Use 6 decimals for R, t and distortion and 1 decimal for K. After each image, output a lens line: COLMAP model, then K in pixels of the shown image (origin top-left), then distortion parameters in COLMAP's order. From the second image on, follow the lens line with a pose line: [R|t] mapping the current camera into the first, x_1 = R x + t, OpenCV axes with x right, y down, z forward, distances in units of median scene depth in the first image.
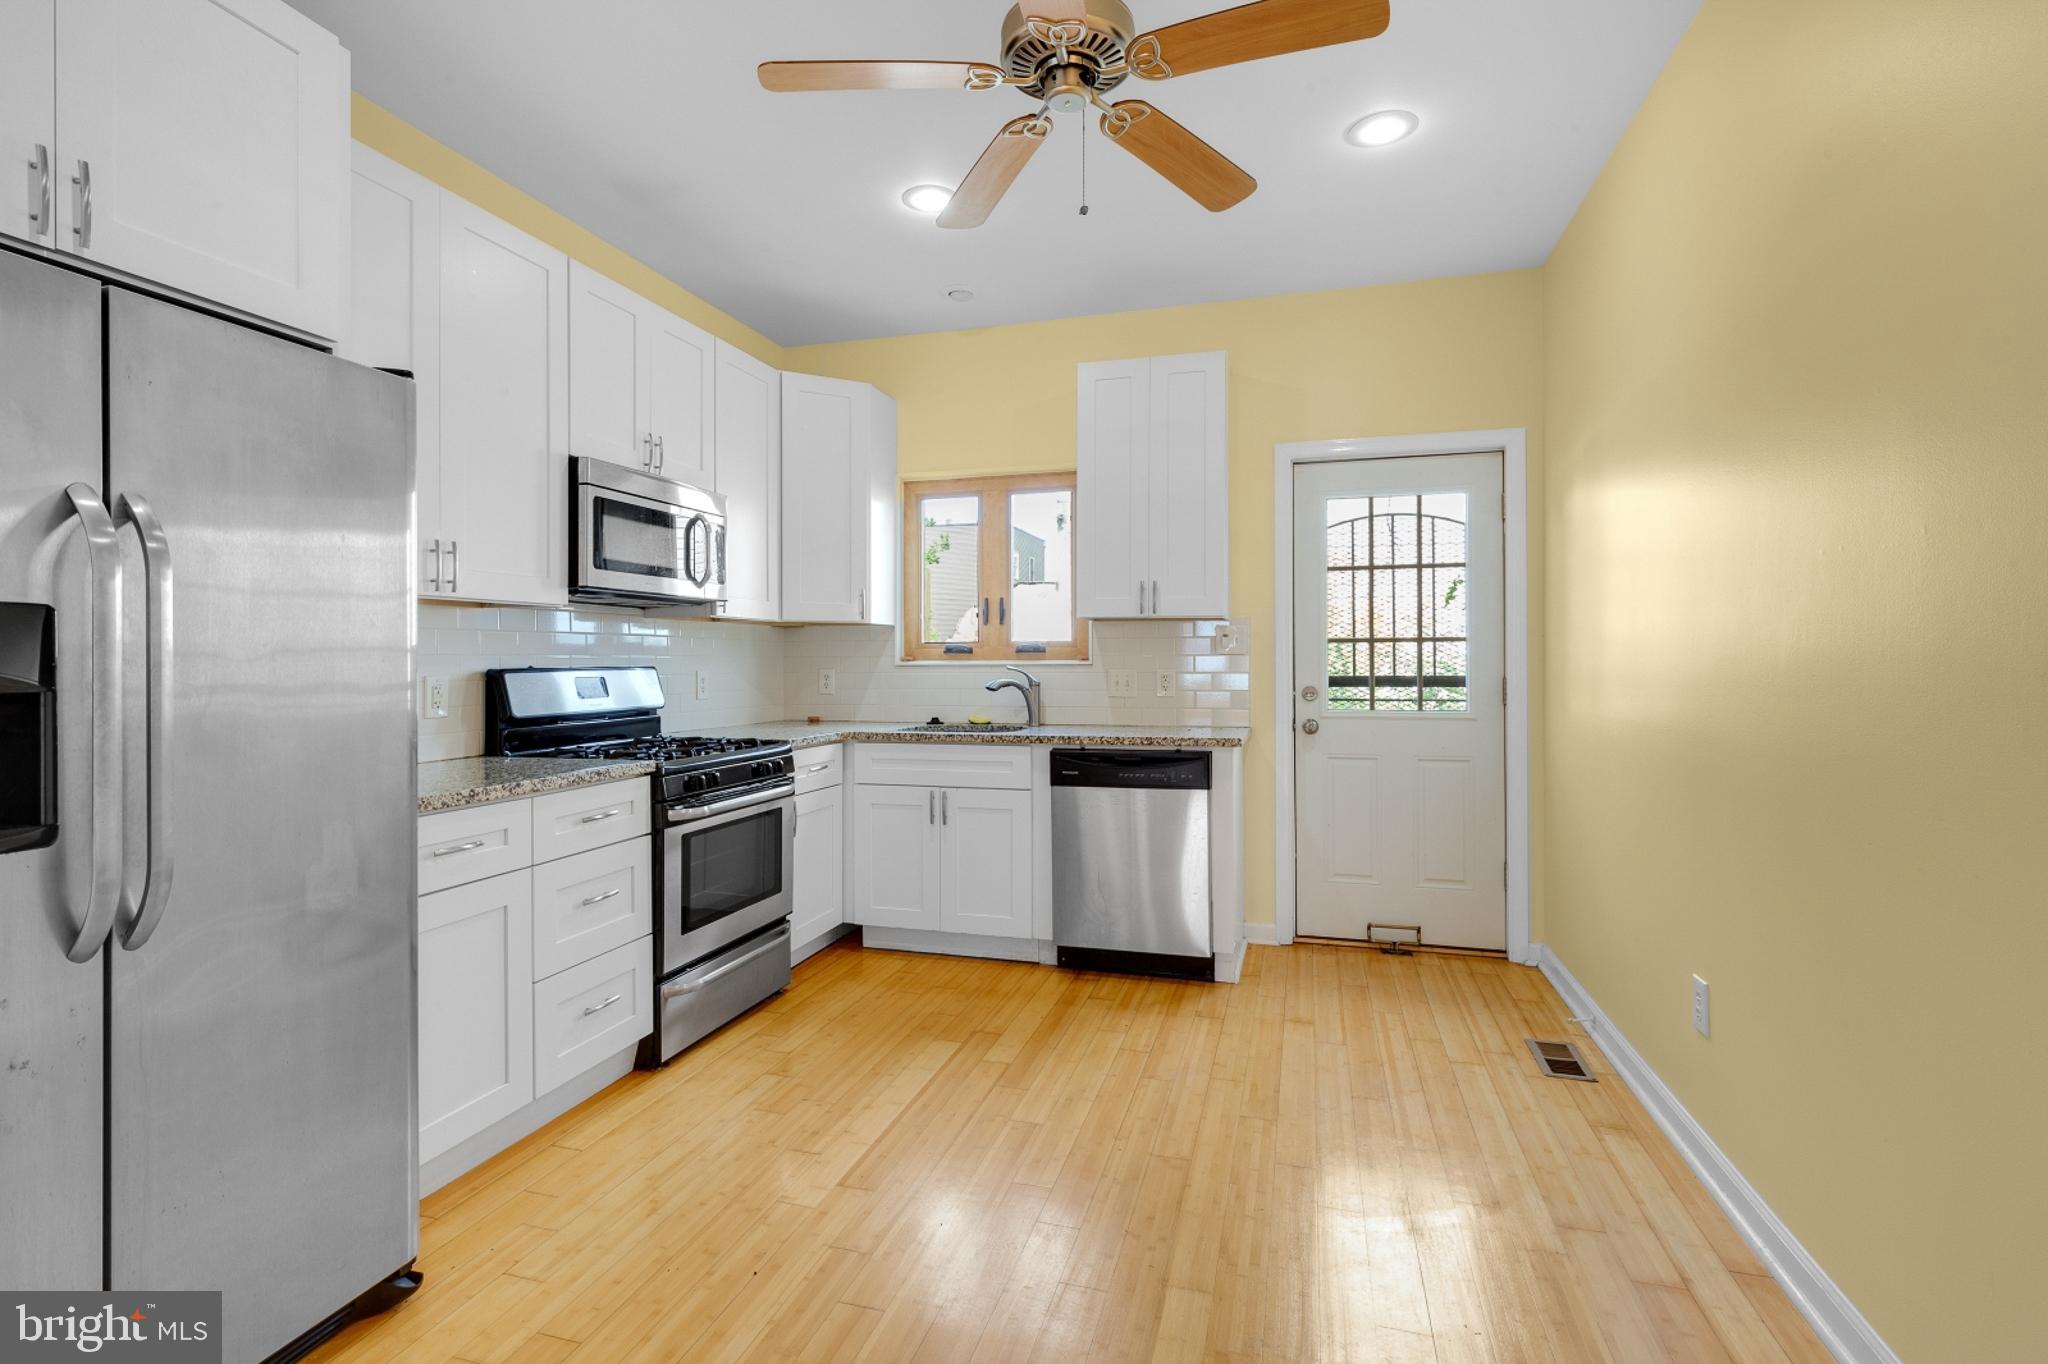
lens RADIAL K [[953.4, 0, 1012.6], [0, 953.4, 661.3], [0, 0, 1]] dist [0.002088, -0.000235]
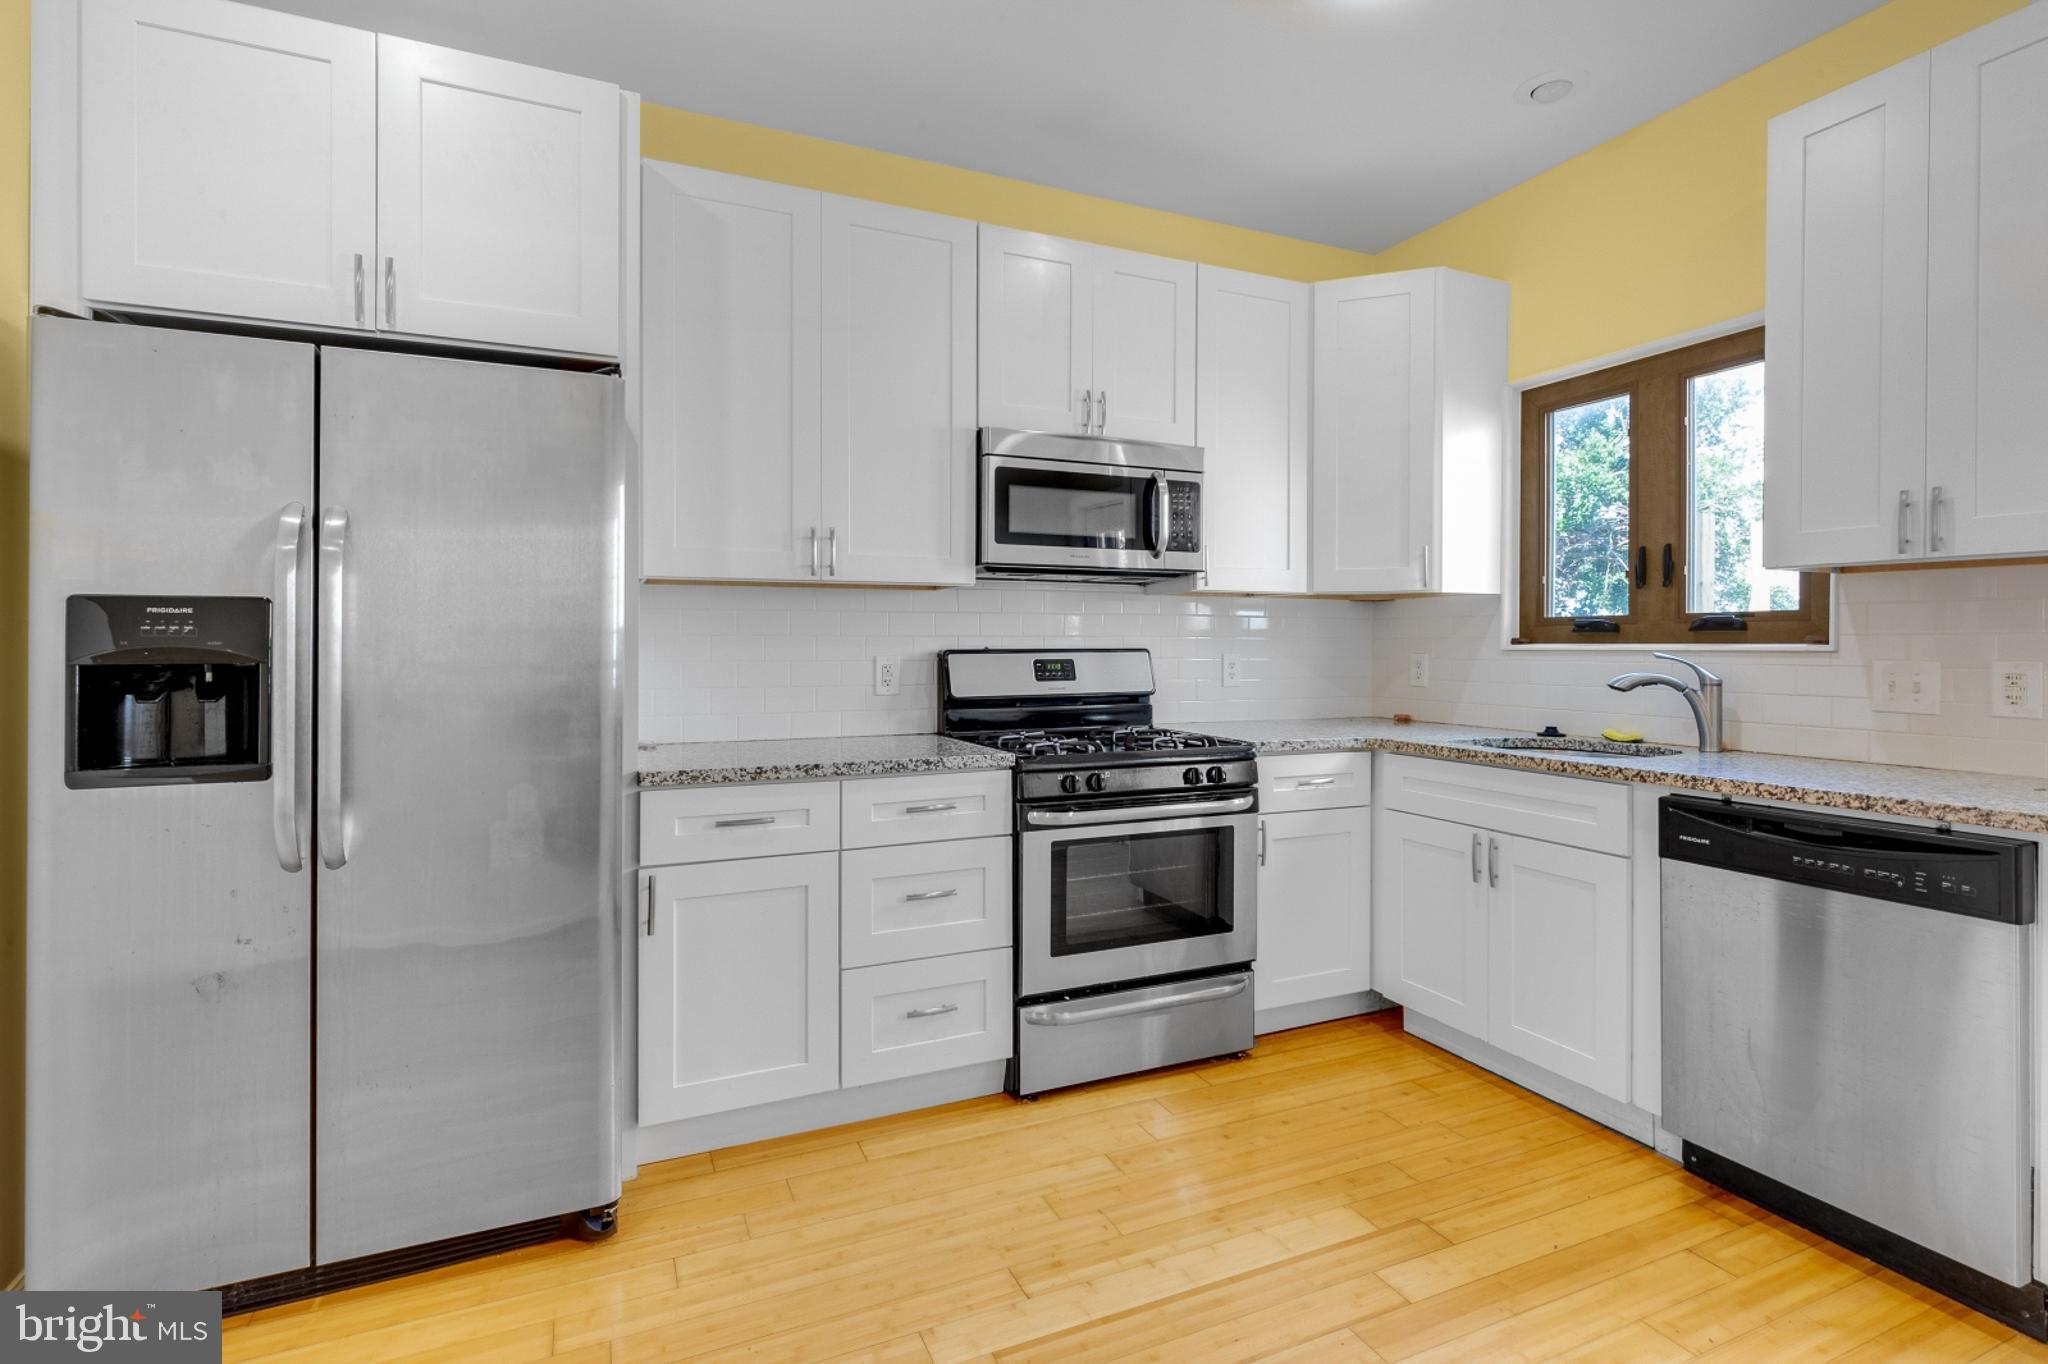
lens RADIAL K [[955.3, 0, 1015.5], [0, 955.3, 644.0], [0, 0, 1]] dist [0.001800, -0.000760]
pose [[0.652231, 0.003087, -0.758014, 0.238881], [-0.003378, 0.999994, 0.001166, 0.000252], [0.758012, 0.001800, 0.652238, 0.329552]]
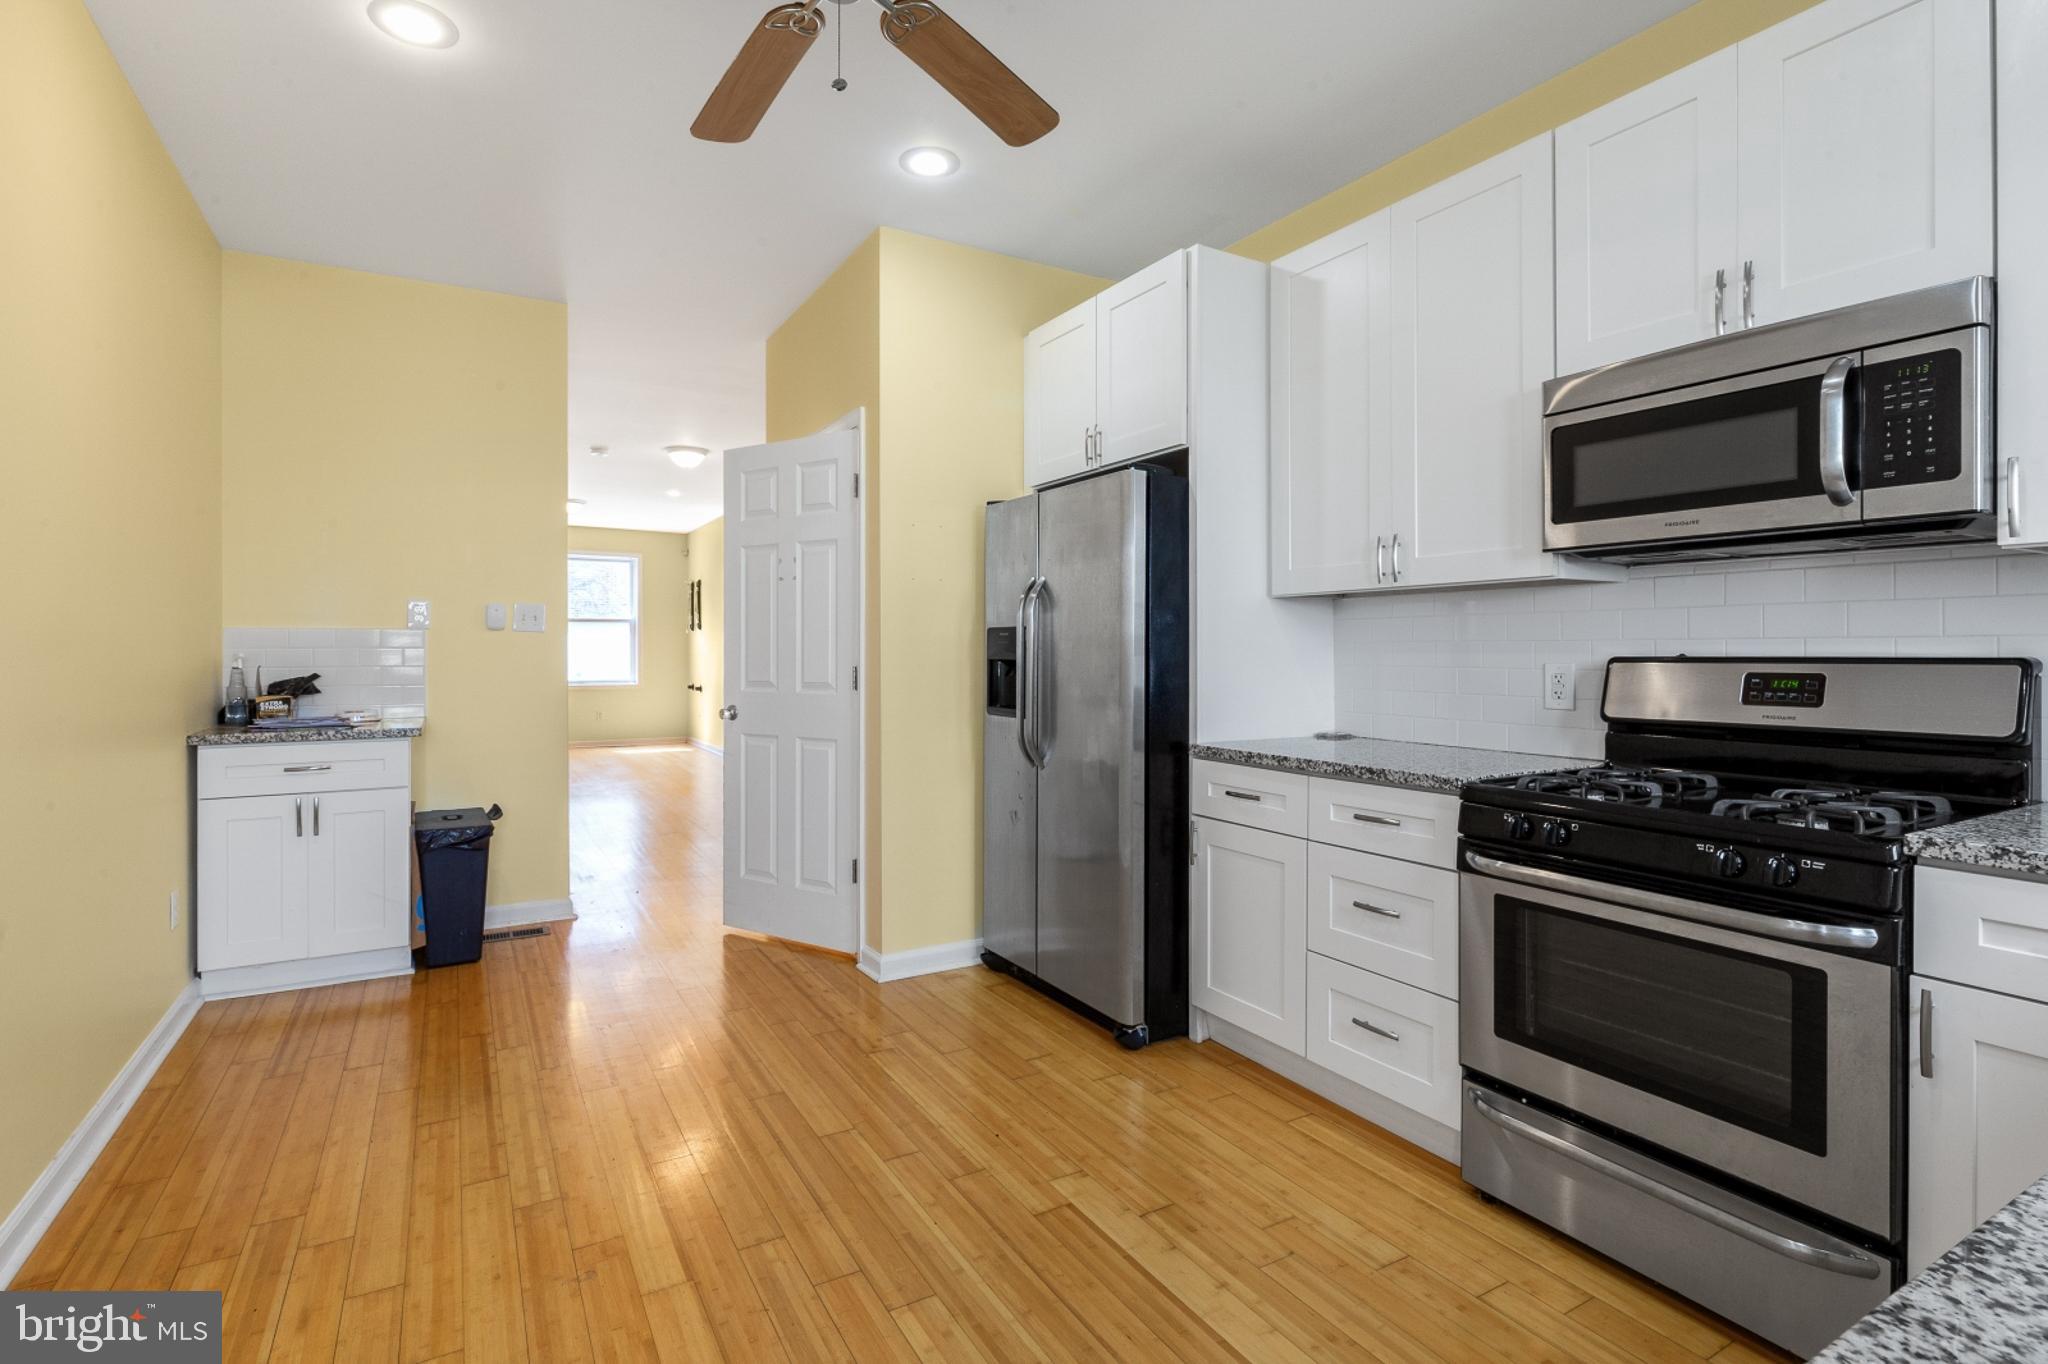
lens RADIAL K [[991.7, 0, 1023.8], [0, 991.7, 649.8], [0, 0, 1]] dist [-0.013901, -0.000129]
pose [[-0.681967, 0.004358, -0.731370, 0.347421], [0.001857, 0.999989, 0.004227, -0.002224], [0.731381, 0.001524, -0.681968, 1.012636]]
